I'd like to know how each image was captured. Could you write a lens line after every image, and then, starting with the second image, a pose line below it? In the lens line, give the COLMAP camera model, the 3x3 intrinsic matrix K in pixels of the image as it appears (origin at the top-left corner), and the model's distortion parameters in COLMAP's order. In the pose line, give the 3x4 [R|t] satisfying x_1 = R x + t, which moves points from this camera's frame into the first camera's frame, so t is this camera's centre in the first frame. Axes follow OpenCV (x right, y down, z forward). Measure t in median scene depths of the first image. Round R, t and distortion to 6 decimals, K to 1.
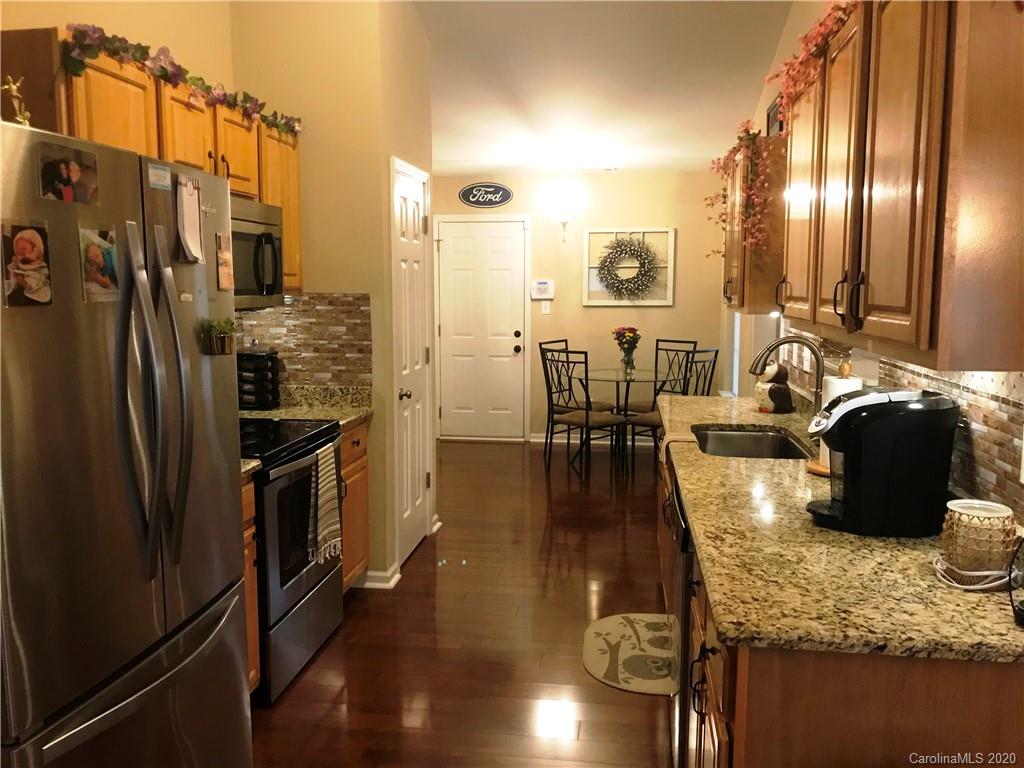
lens RADIAL K [[832.7, 0, 512.7], [0, 832.7, 379.6], [0, 0, 1]] dist [0.038783, -0.046283]
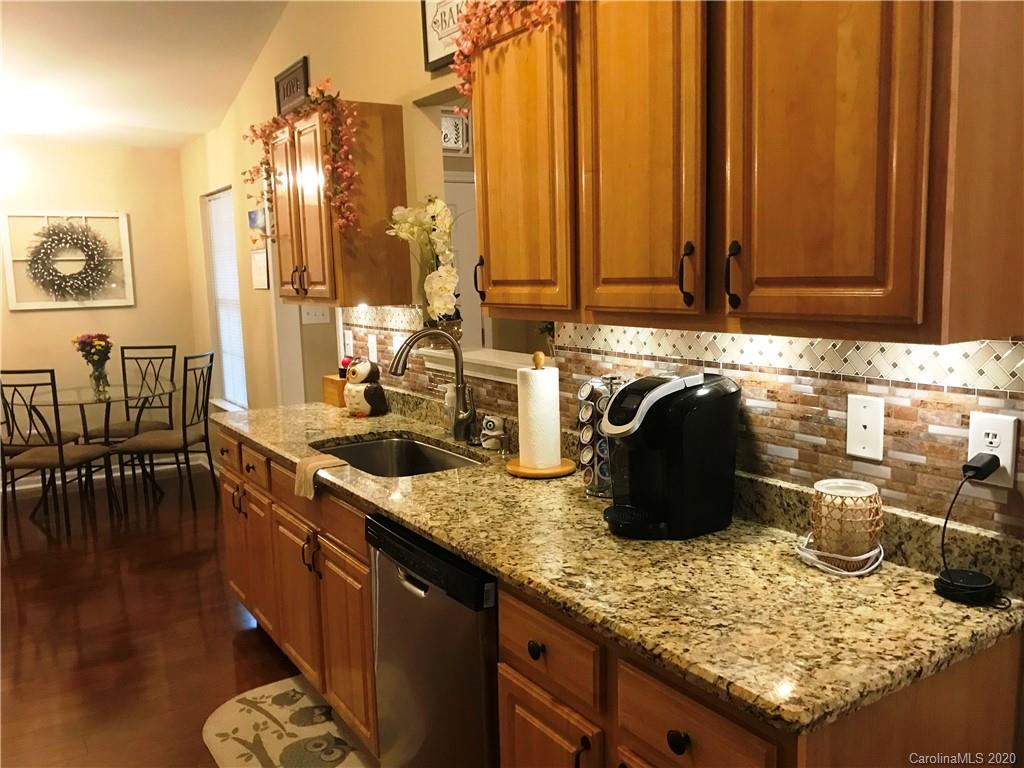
lens RADIAL K [[832.7, 0, 508.0], [0, 832.7, 386.9], [0, 0, 1]] dist [0.038783, -0.046283]
pose [[0.757217, -0.109449, 0.643928, -0.147619], [0.101553, 0.993600, 0.049464, -0.020871], [-0.645220, 0.027938, 0.763485, 0.224826]]
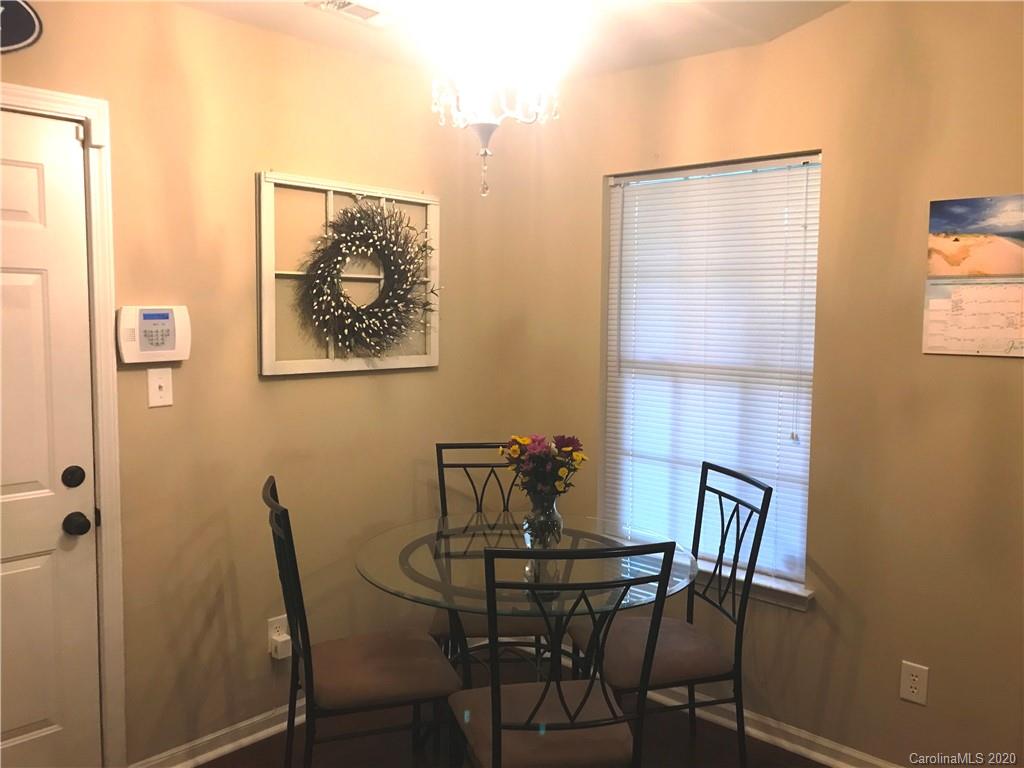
lens RADIAL K [[832.7, 0, 509.7], [0, 832.7, 384.6], [0, 0, 1]] dist [0.038783, -0.046283]
pose [[0.566977, -0.066883, 0.821014, -0.320843], [0.084274, 0.996178, 0.022955, -0.167393], [-0.819412, 0.056176, 0.570446, 1.375658]]
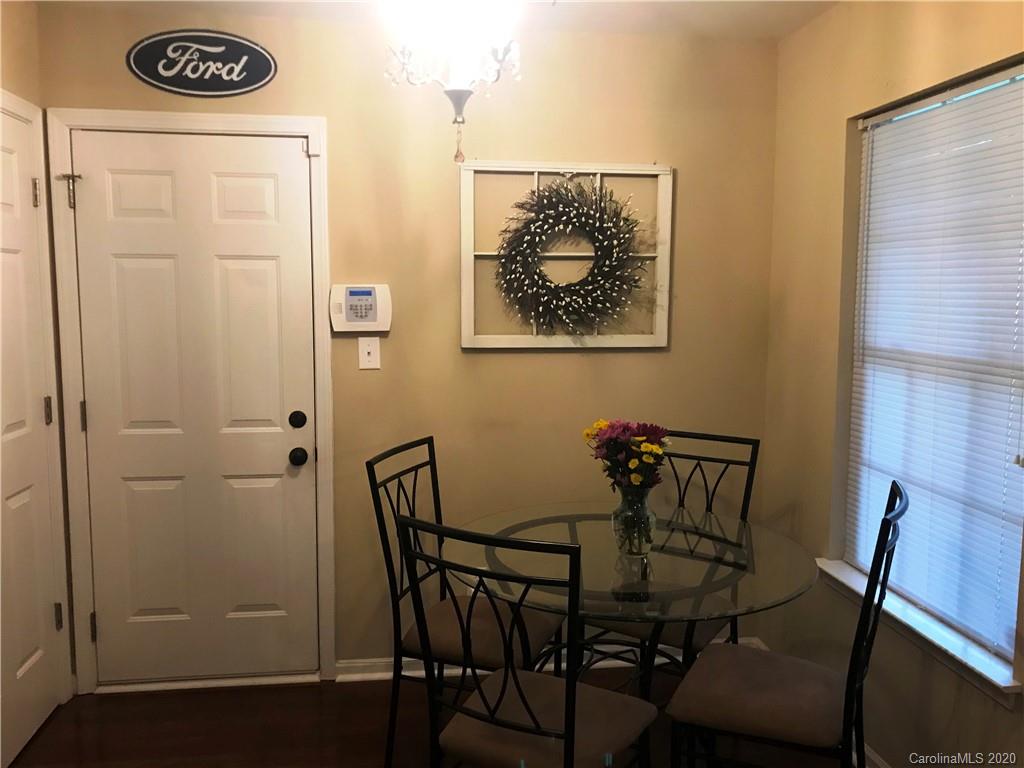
lens RADIAL K [[832.7, 0, 520.7], [0, 832.7, 384.1], [0, 0, 1]] dist [0.038783, -0.046283]
pose [[0.959891, -0.024037, 0.279340, -0.006308], [0.026185, 0.999649, -0.003963, -0.136289], [-0.279146, 0.011119, 0.960184, 1.178834]]
